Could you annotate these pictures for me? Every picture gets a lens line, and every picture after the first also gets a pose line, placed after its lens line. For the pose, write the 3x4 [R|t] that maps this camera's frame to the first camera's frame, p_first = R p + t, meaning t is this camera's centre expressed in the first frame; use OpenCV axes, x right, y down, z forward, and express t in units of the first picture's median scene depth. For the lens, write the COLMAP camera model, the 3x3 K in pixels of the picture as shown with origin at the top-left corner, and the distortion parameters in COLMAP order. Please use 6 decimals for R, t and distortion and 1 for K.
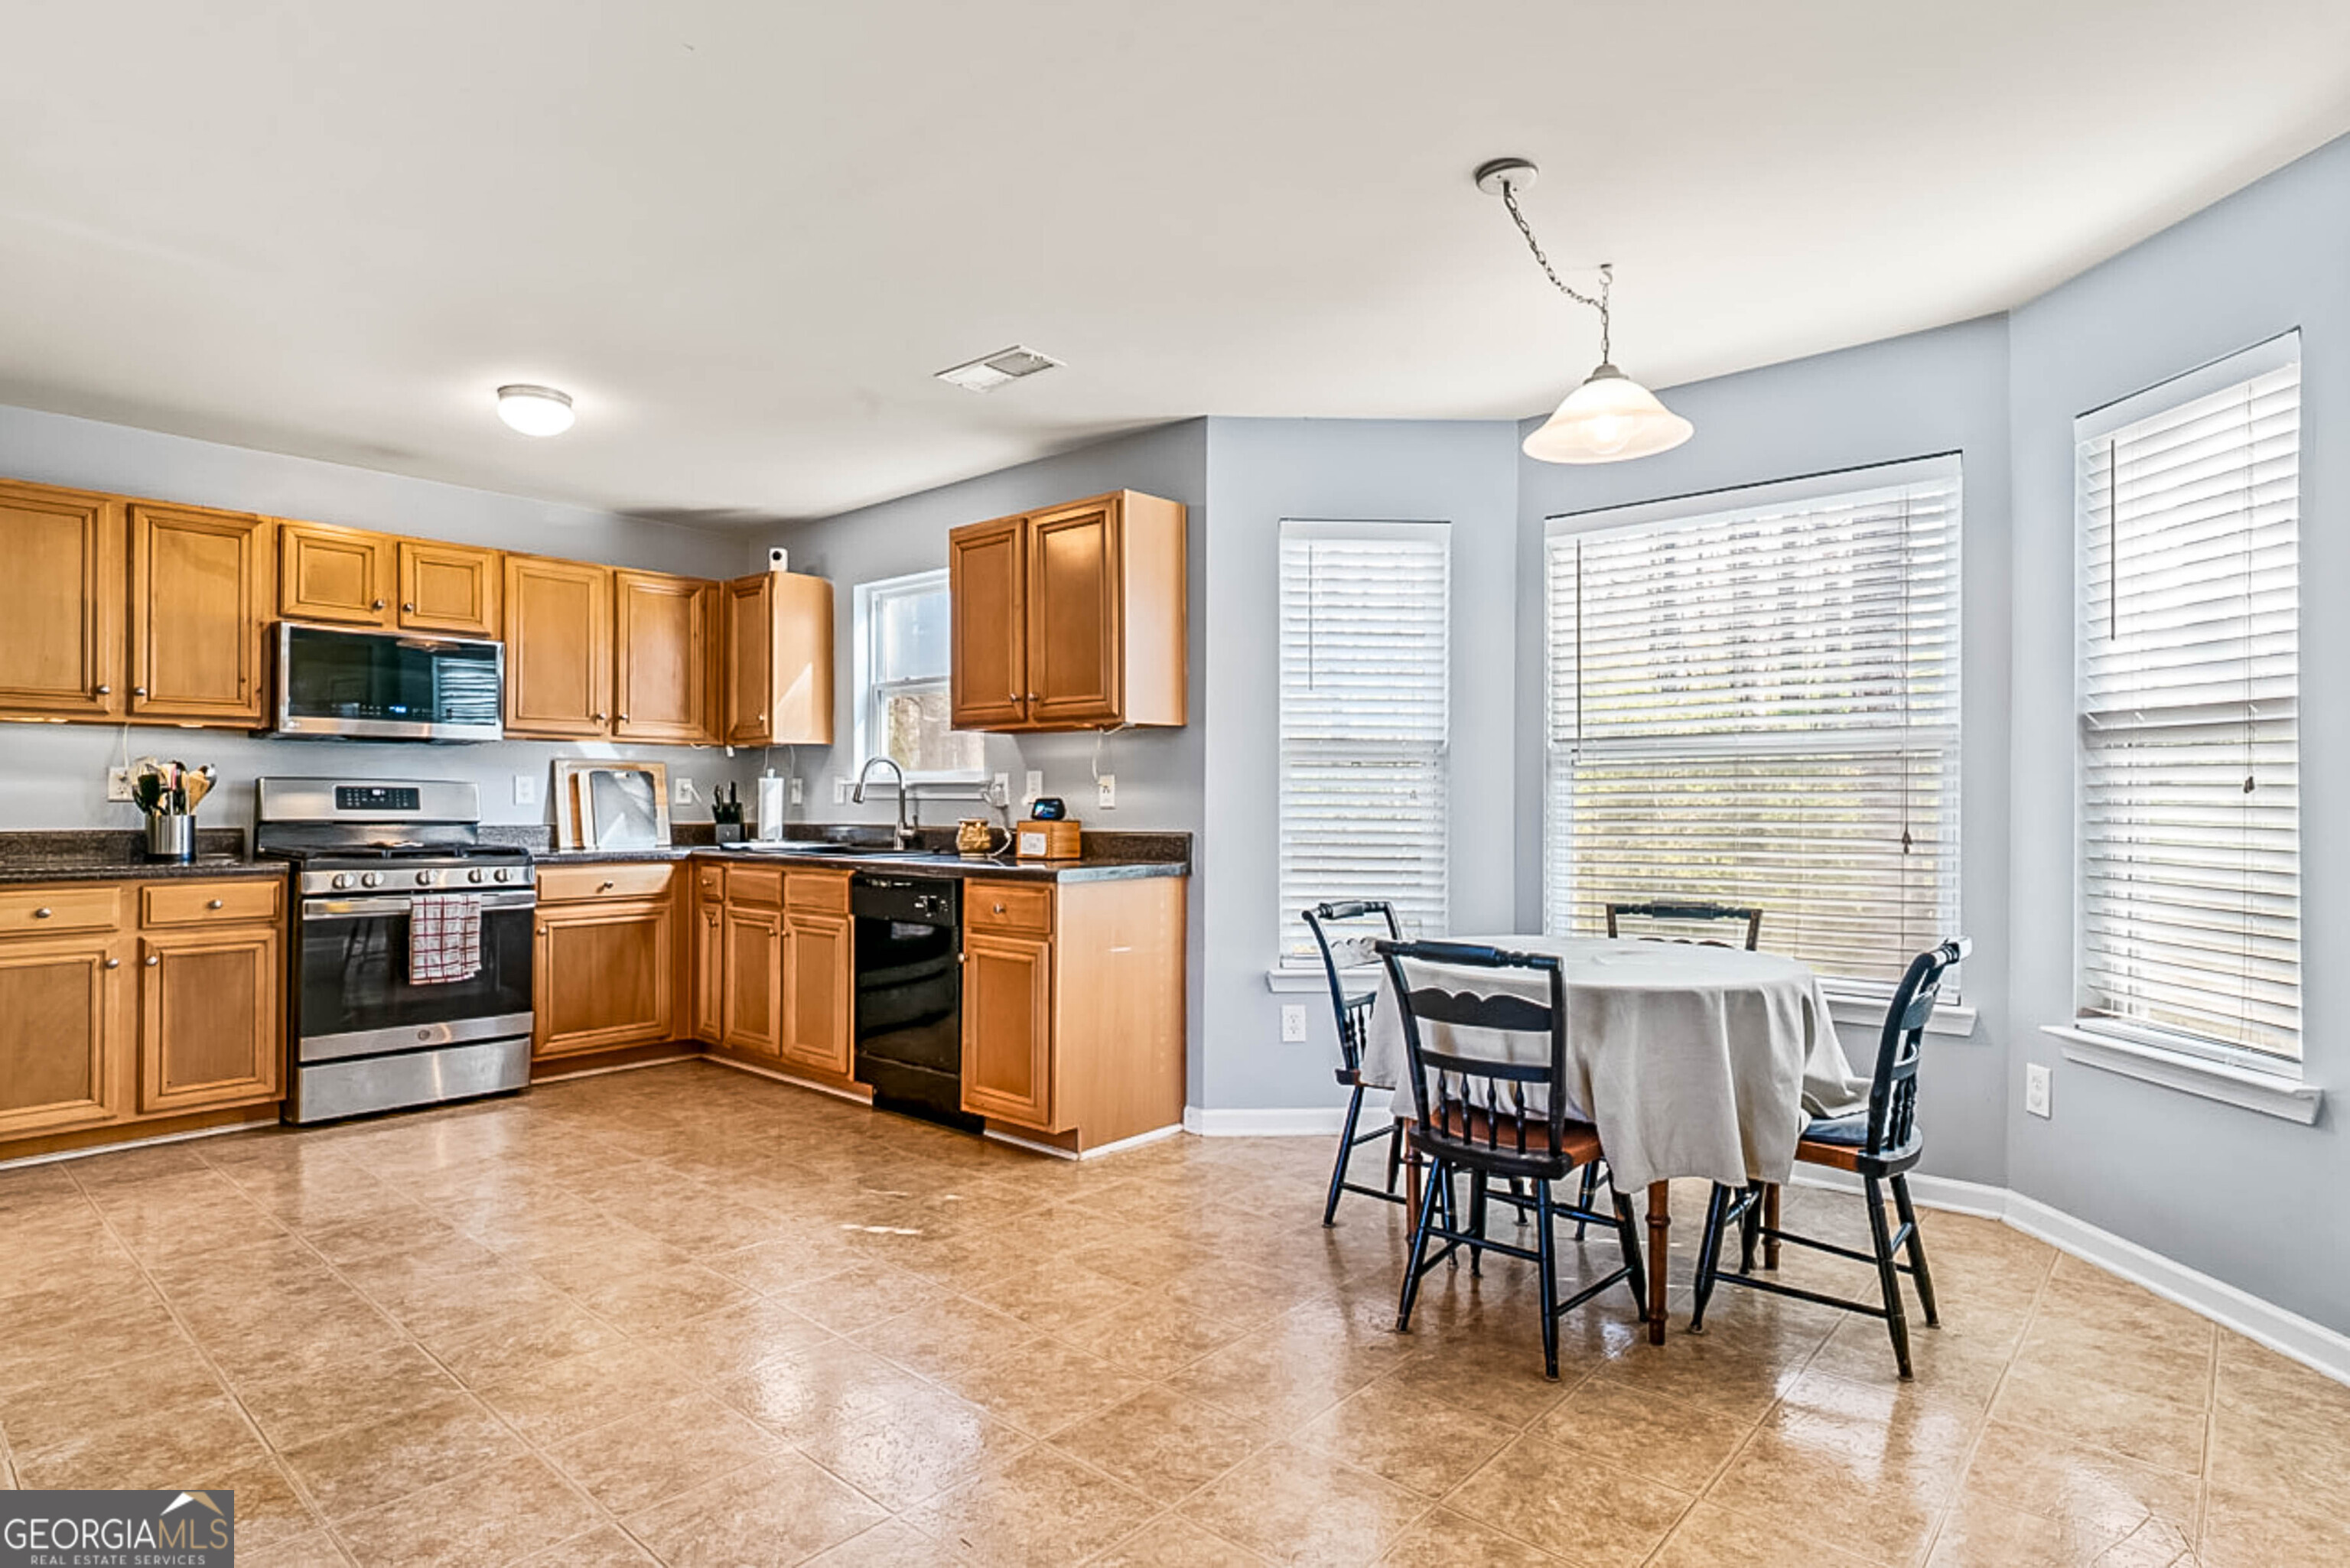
lens RADIAL K [[1234.6, 0, 1173.7], [0, 1234.6, 793.3], [0, 0, 1]] dist [0.000912, -0.001368]
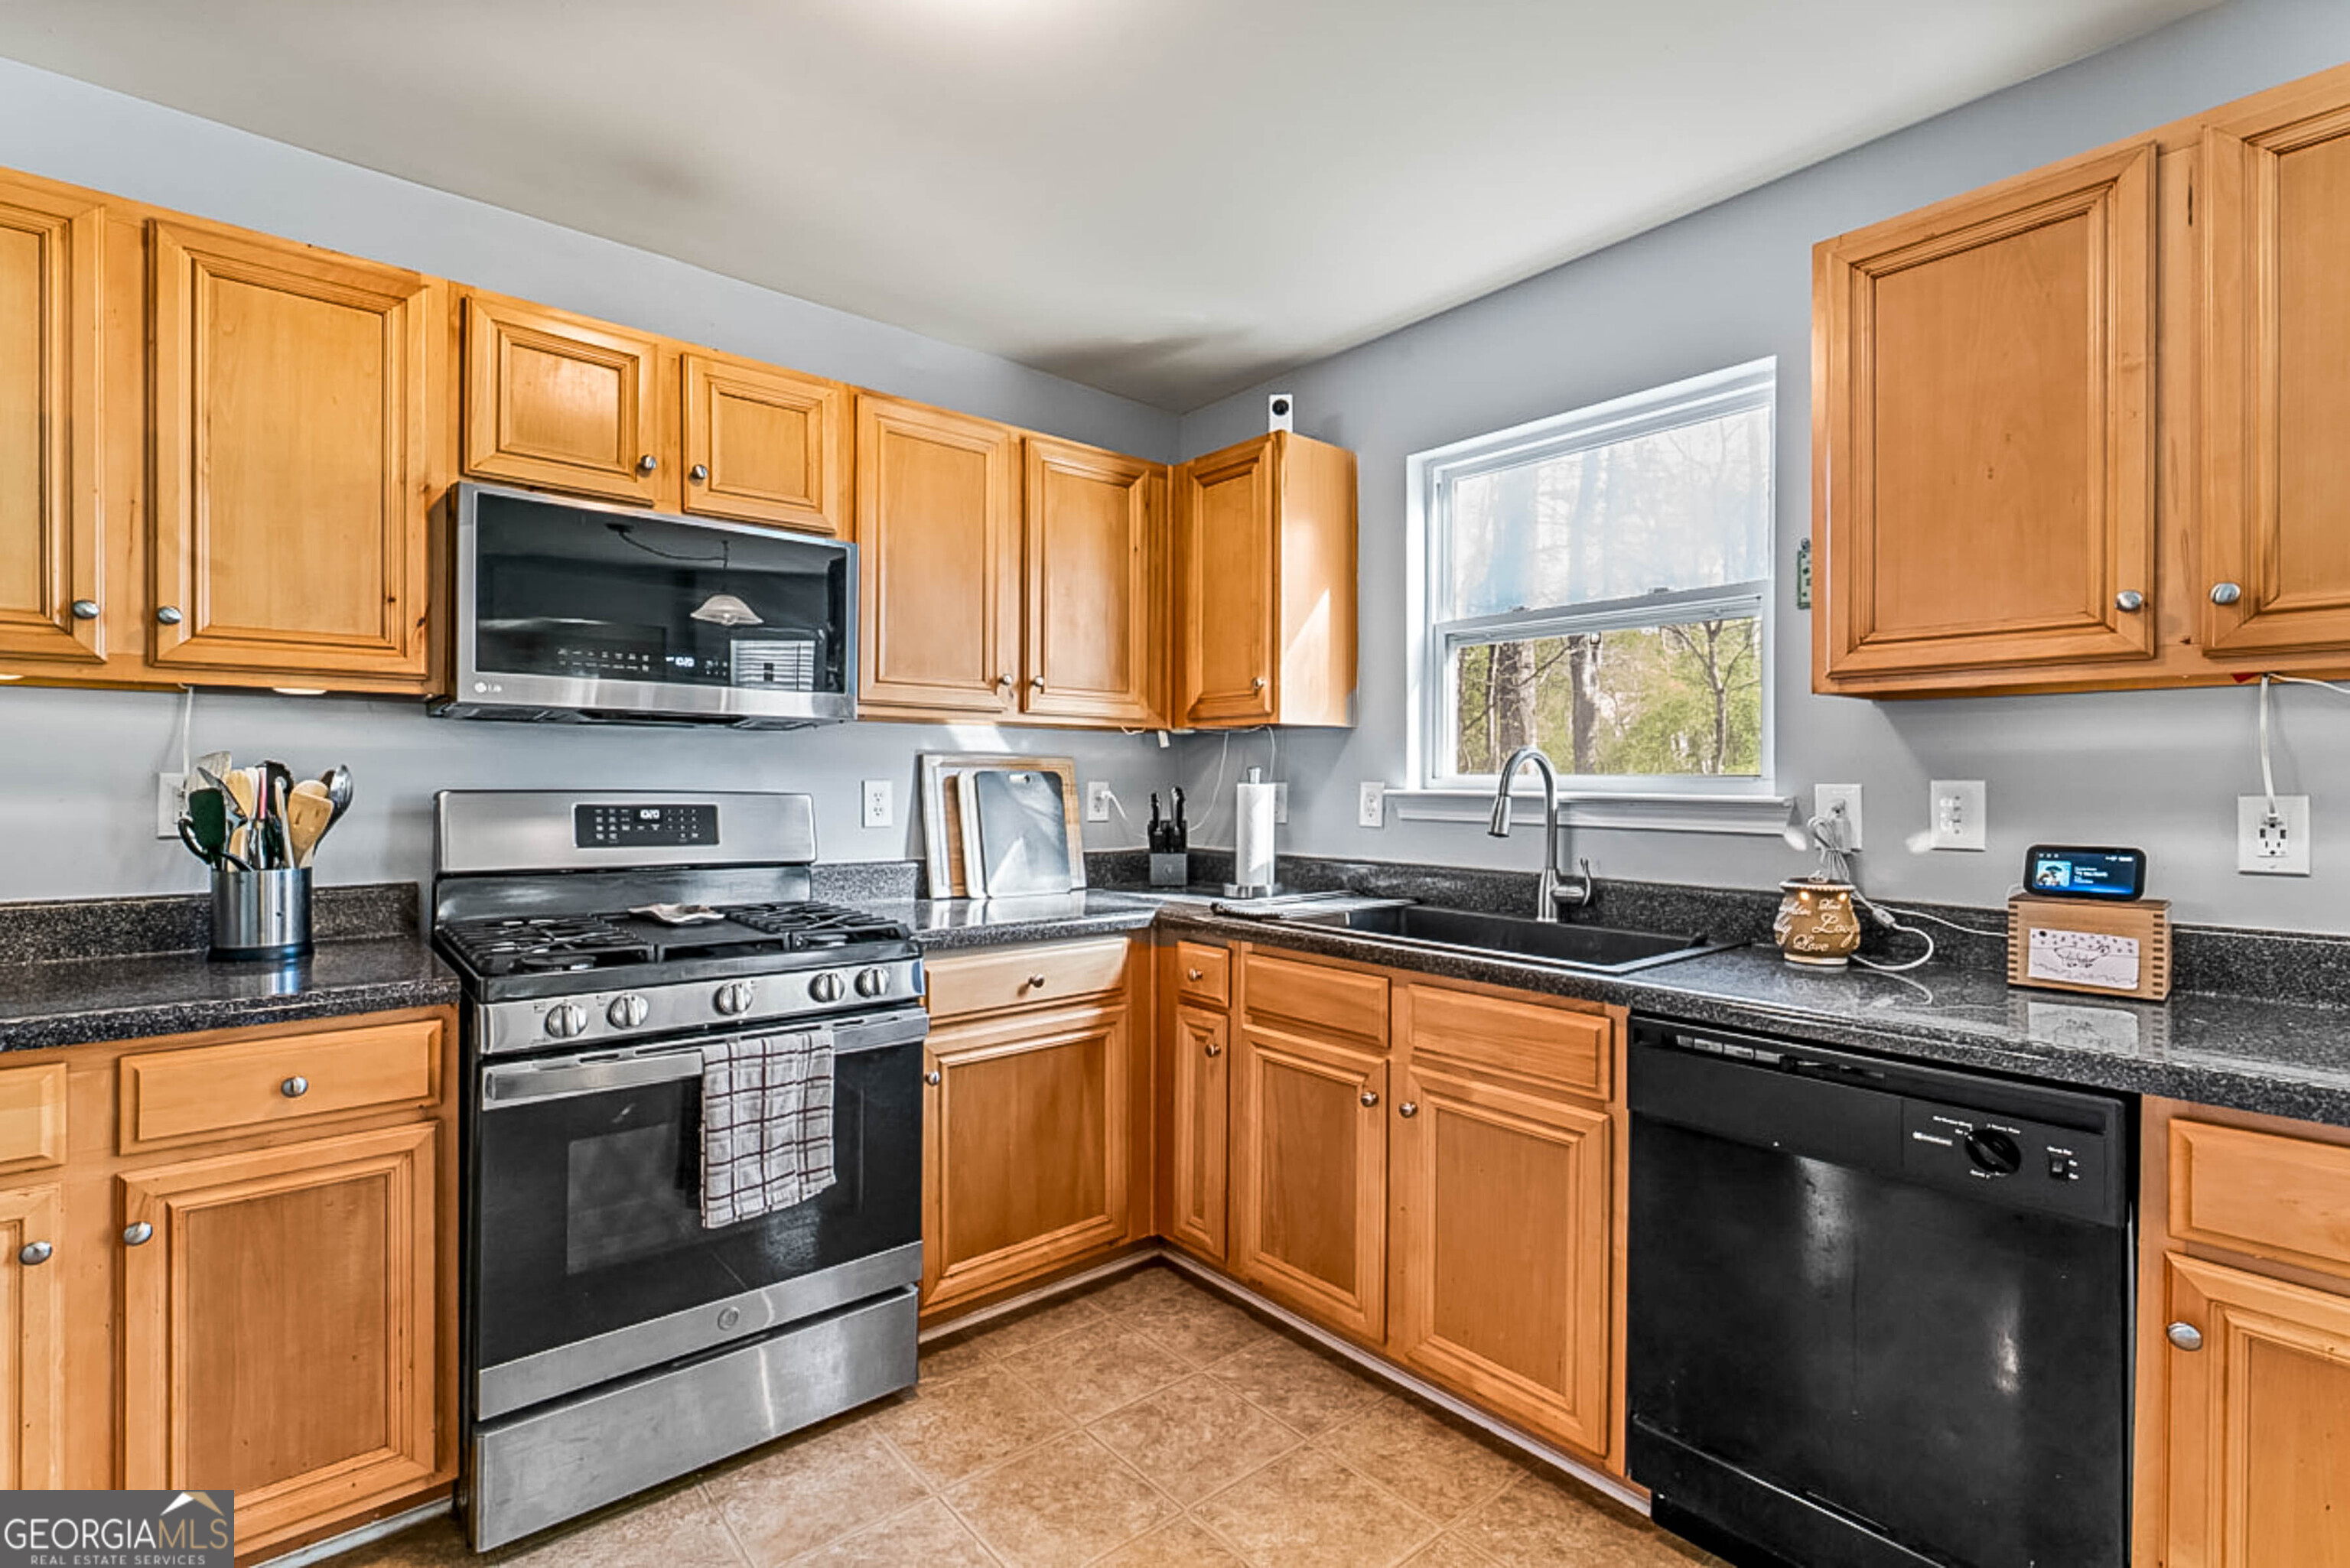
lens RADIAL K [[1047.8, 0, 1166.8], [0, 1047.8, 784.0], [0, 0, 1]] dist [-0.002169, 0.001462]
pose [[0.990418, 0.003750, -0.138053, -0.388945], [-0.002410, 0.999948, 0.009866, -0.021939], [0.138083, -0.009439, 0.990376, 0.631420]]
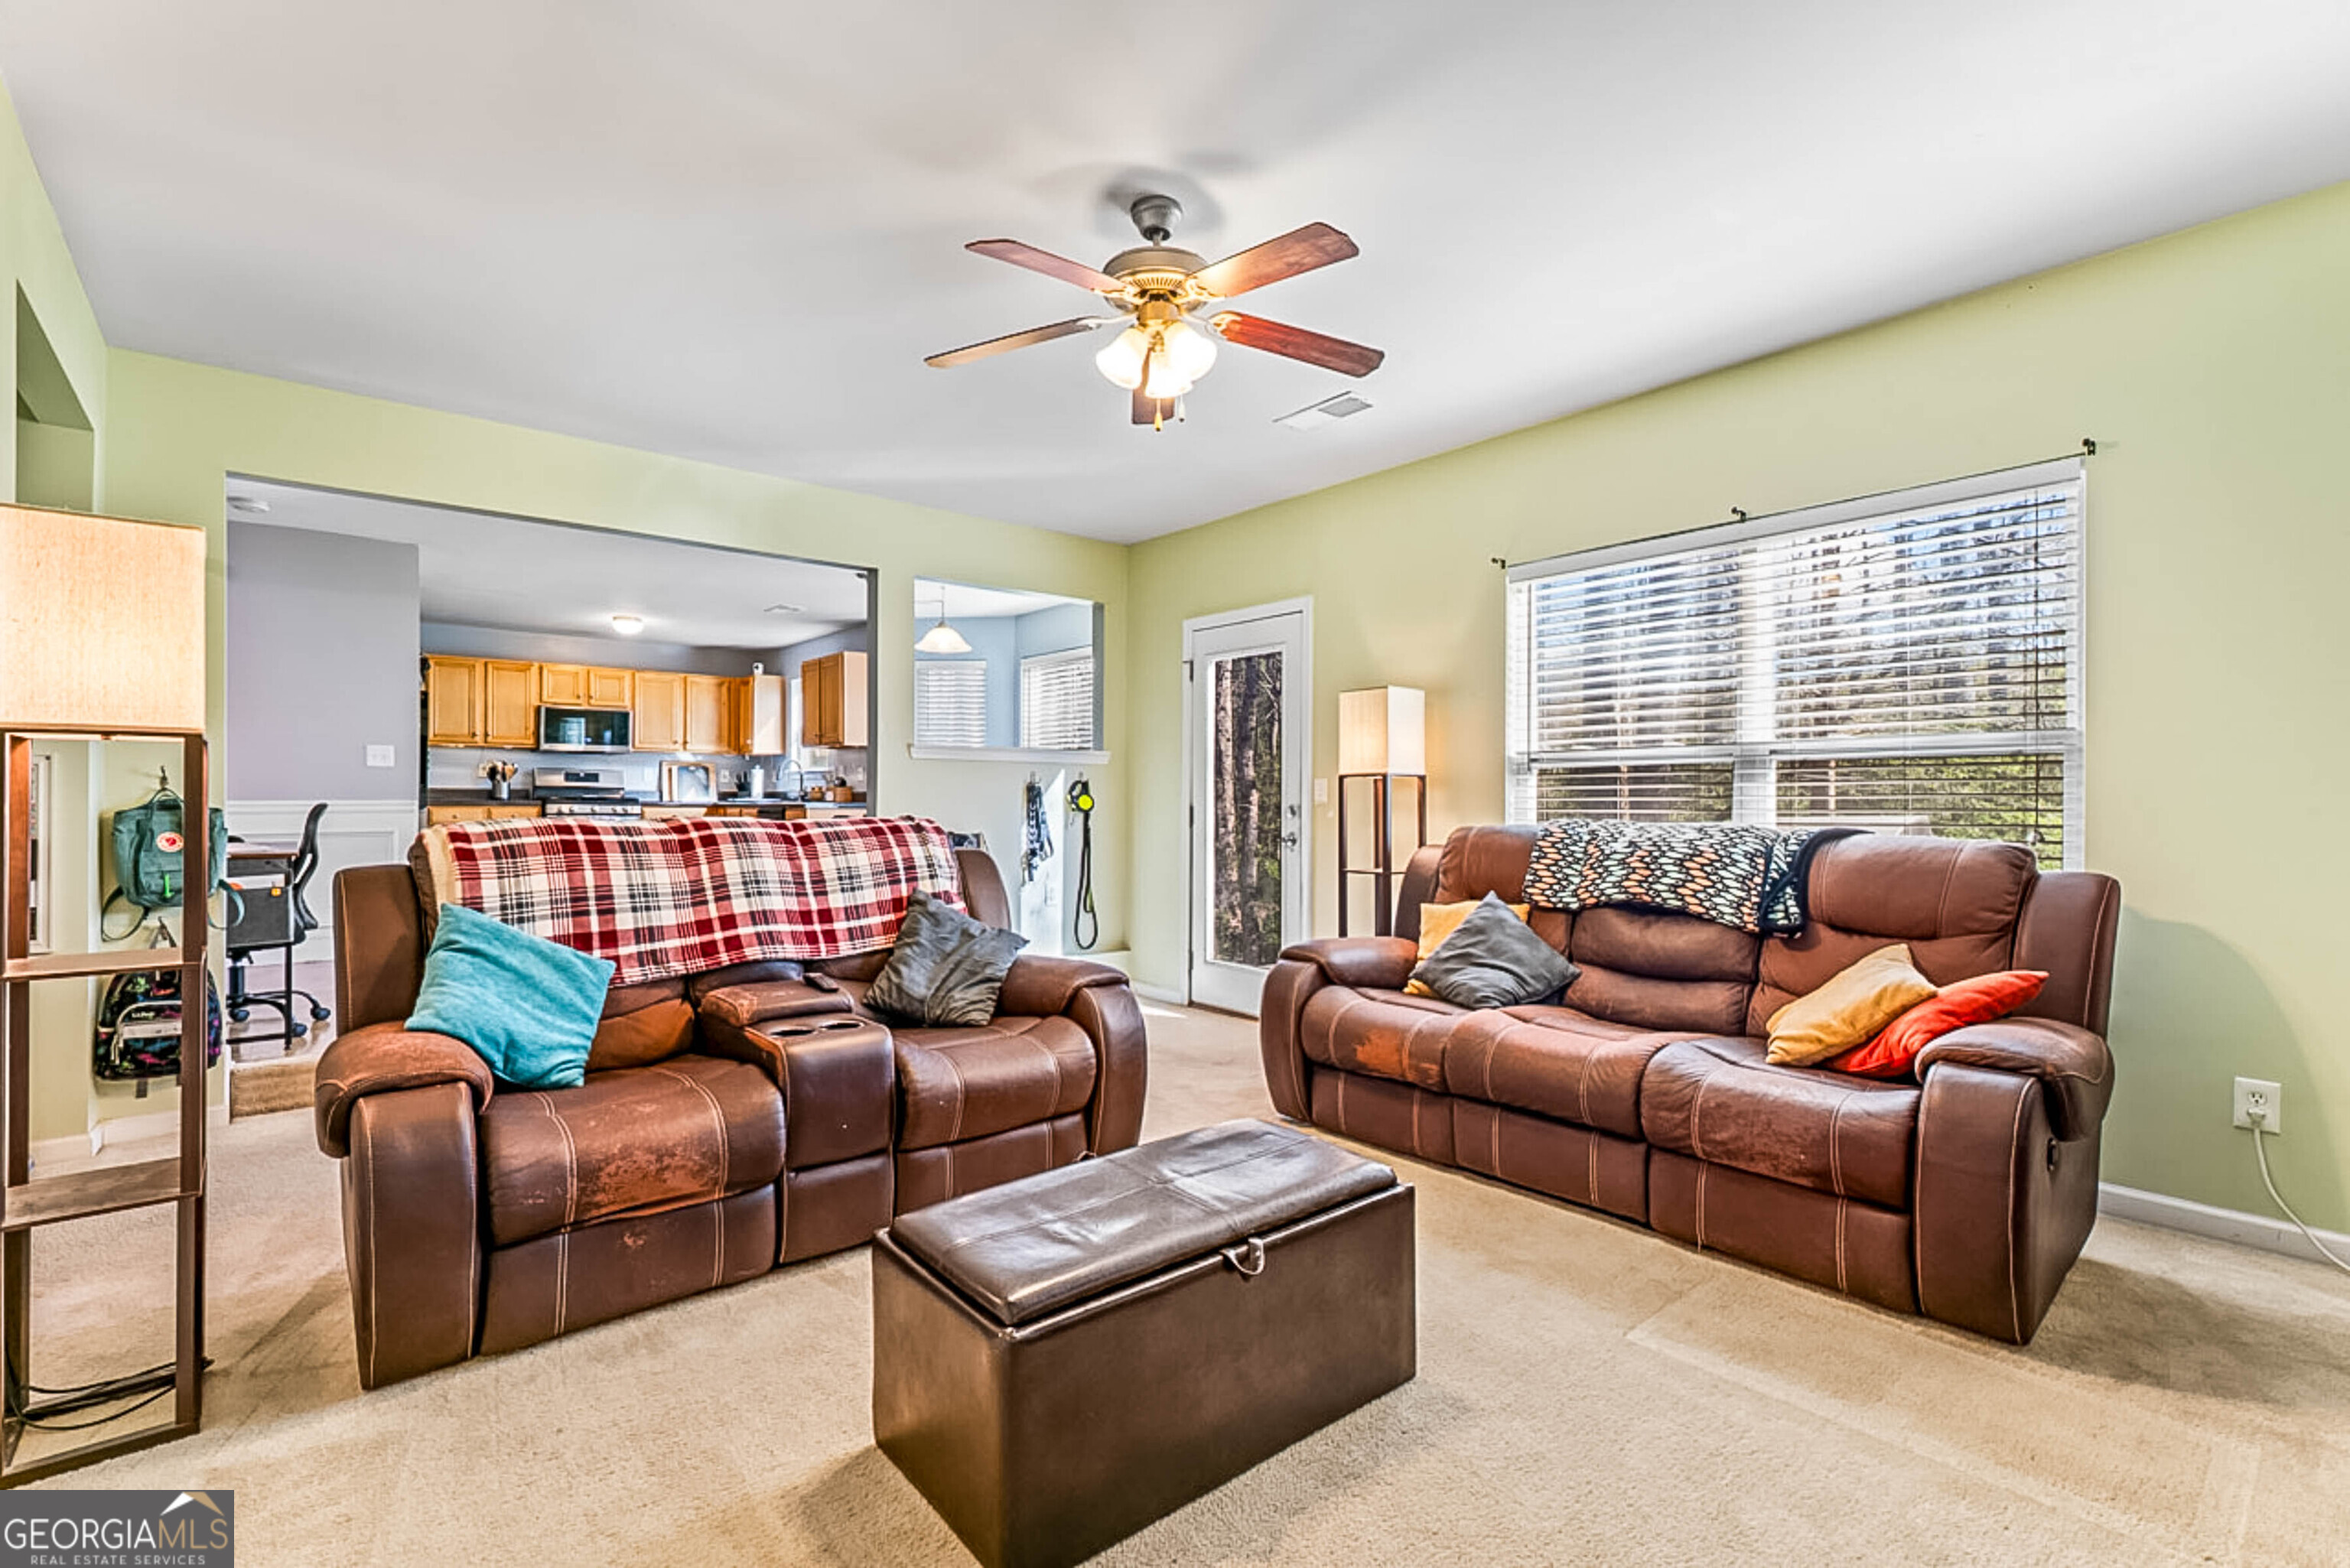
lens RADIAL K [[1047.8, 0, 1173.9], [0, 1047.8, 793.9], [0, 0, 1]] dist [-0.002169, 0.001462]
pose [[0.989952, 0.003271, -0.141365, 0.851692], [-0.002871, 0.999991, 0.003037, 0.029998], [0.141373, -0.002600, 0.989953, -0.924126]]
